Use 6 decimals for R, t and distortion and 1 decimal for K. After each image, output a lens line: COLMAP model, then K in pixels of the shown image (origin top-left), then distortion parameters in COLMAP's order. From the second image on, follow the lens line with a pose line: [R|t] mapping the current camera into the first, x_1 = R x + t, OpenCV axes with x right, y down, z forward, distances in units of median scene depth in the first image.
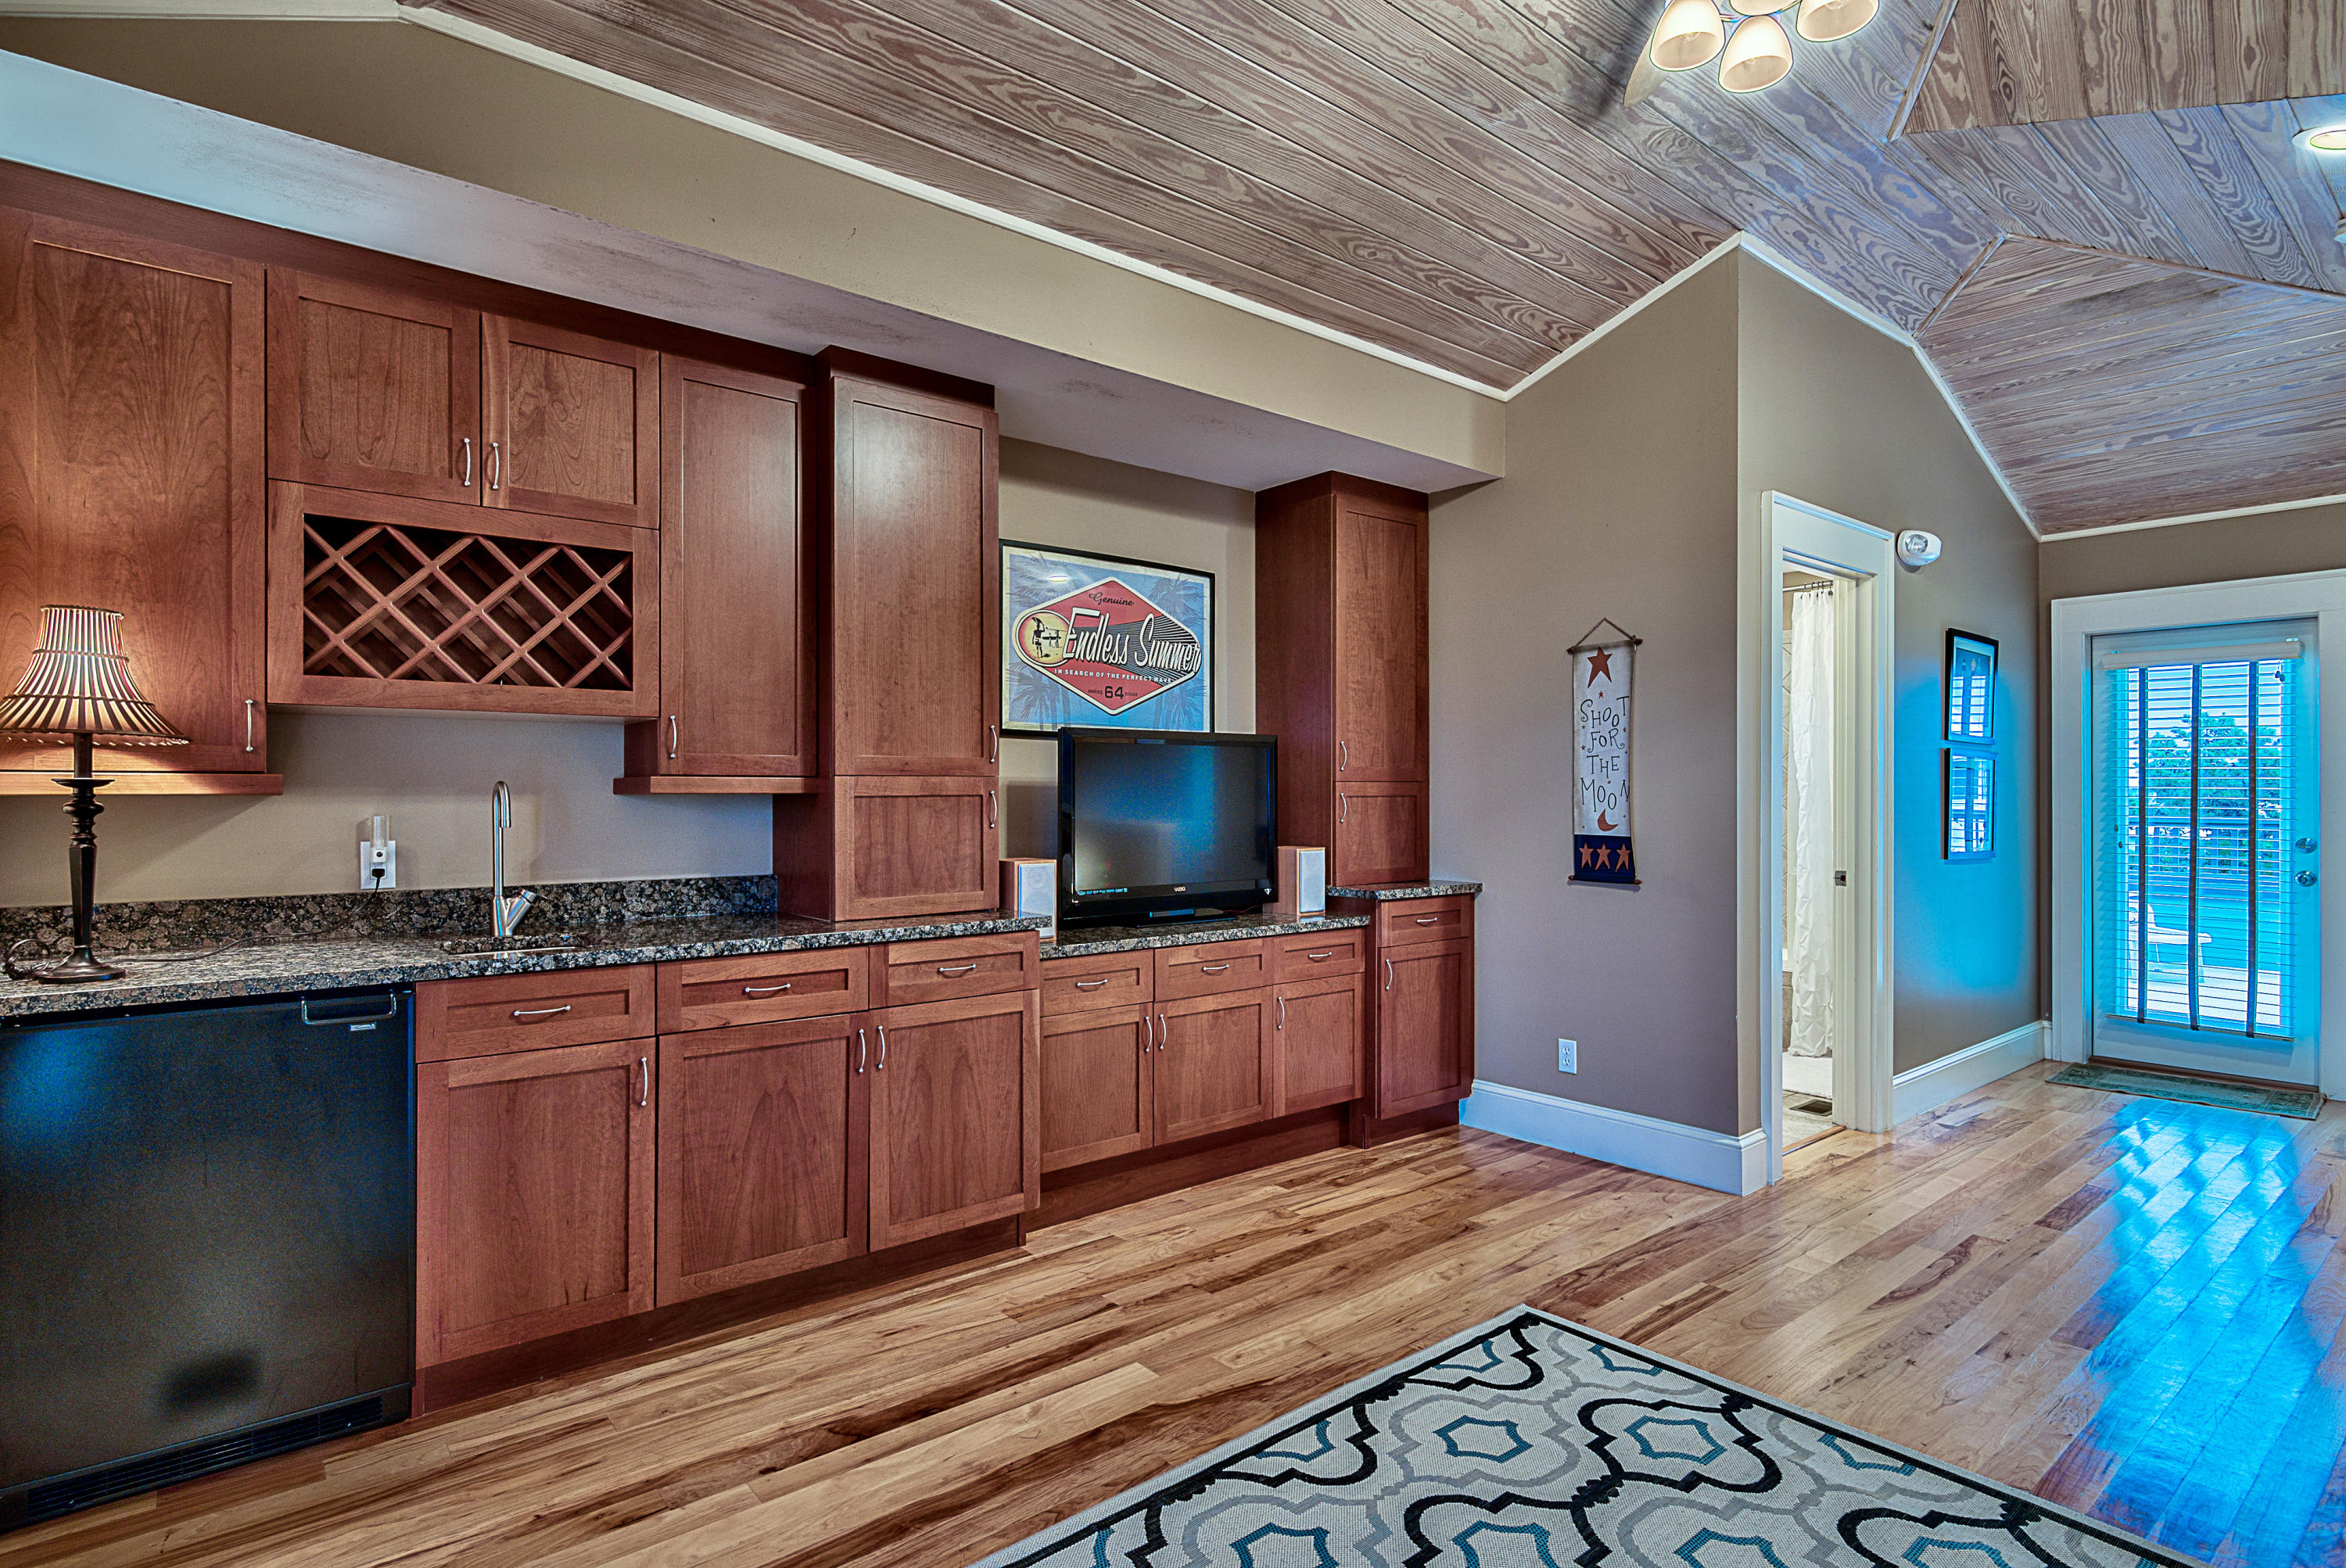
lens RADIAL K [[1164.3, 0, 1172.5], [0, 1164.3, 794.3], [0, 0, 1]] dist [-0.002400, 0.001547]
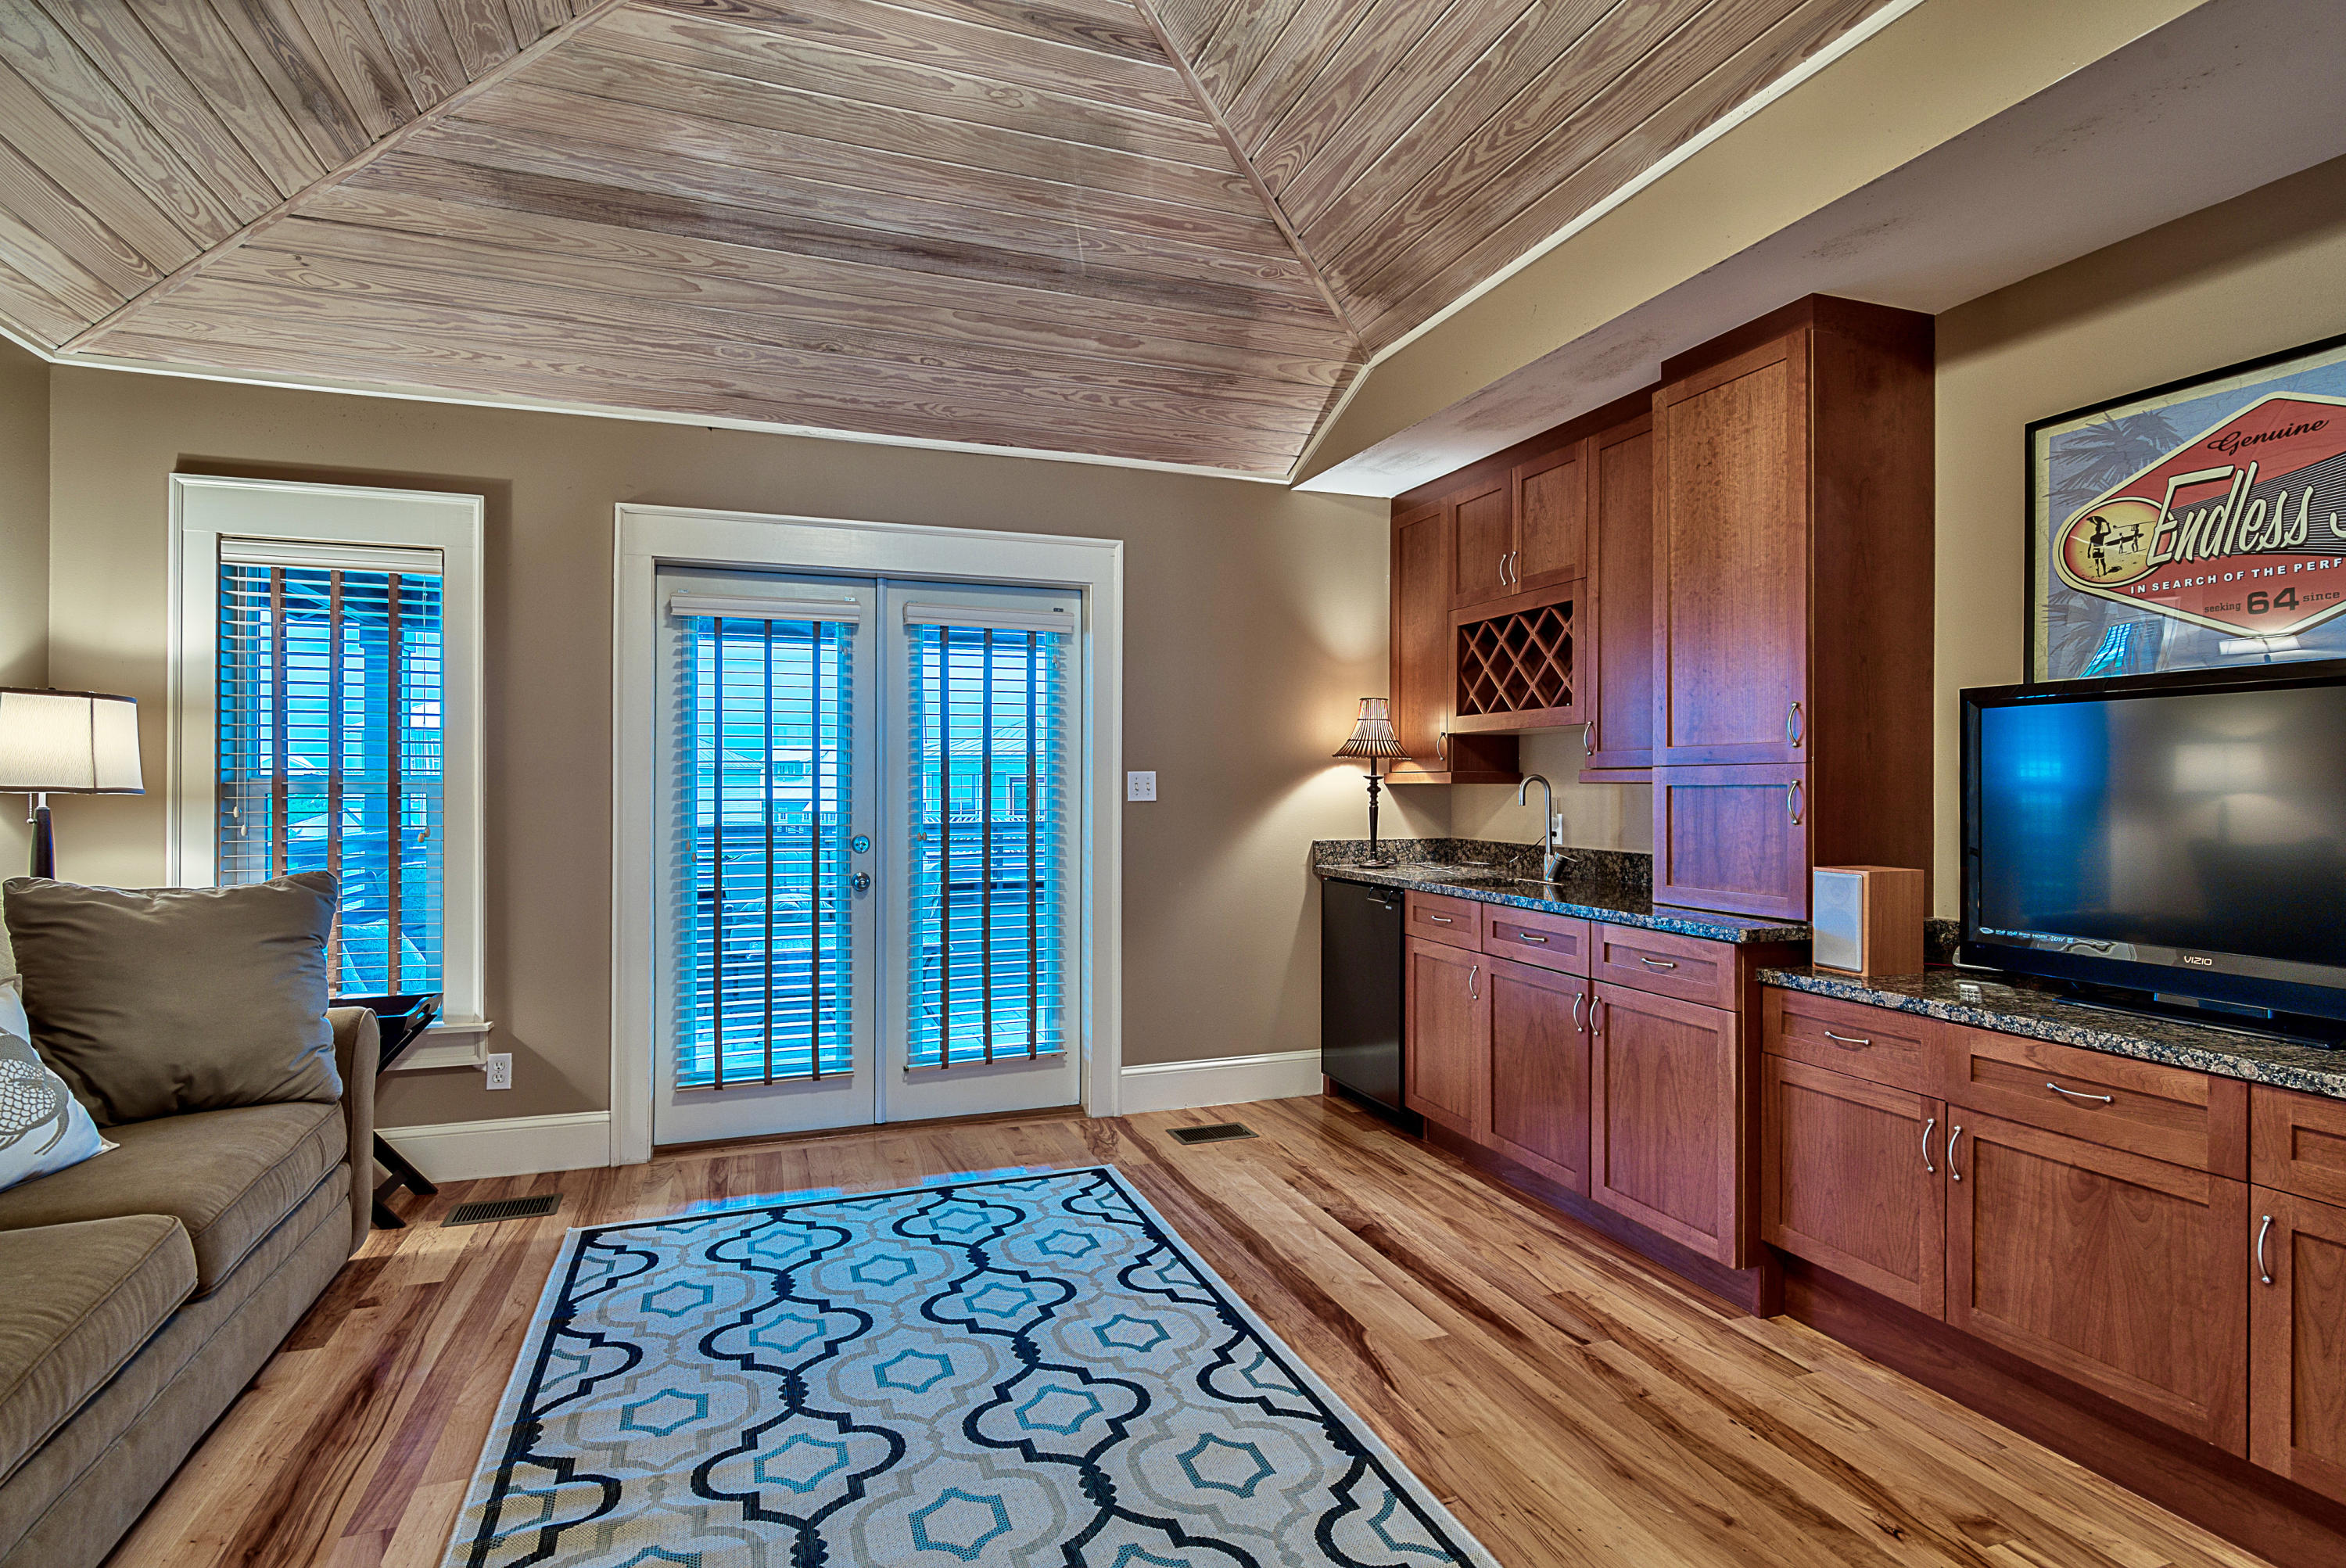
lens RADIAL K [[1164.3, 0, 1172.2], [0, 1164.3, 780.0], [0, 0, 1]] dist [-0.002400, 0.001547]
pose [[-0.323615, -0.000681, -0.946188, 0.977403], [-0.000435, 1.000000, -0.000571, -0.003628], [0.946189, 0.000227, -0.323616, 1.048563]]
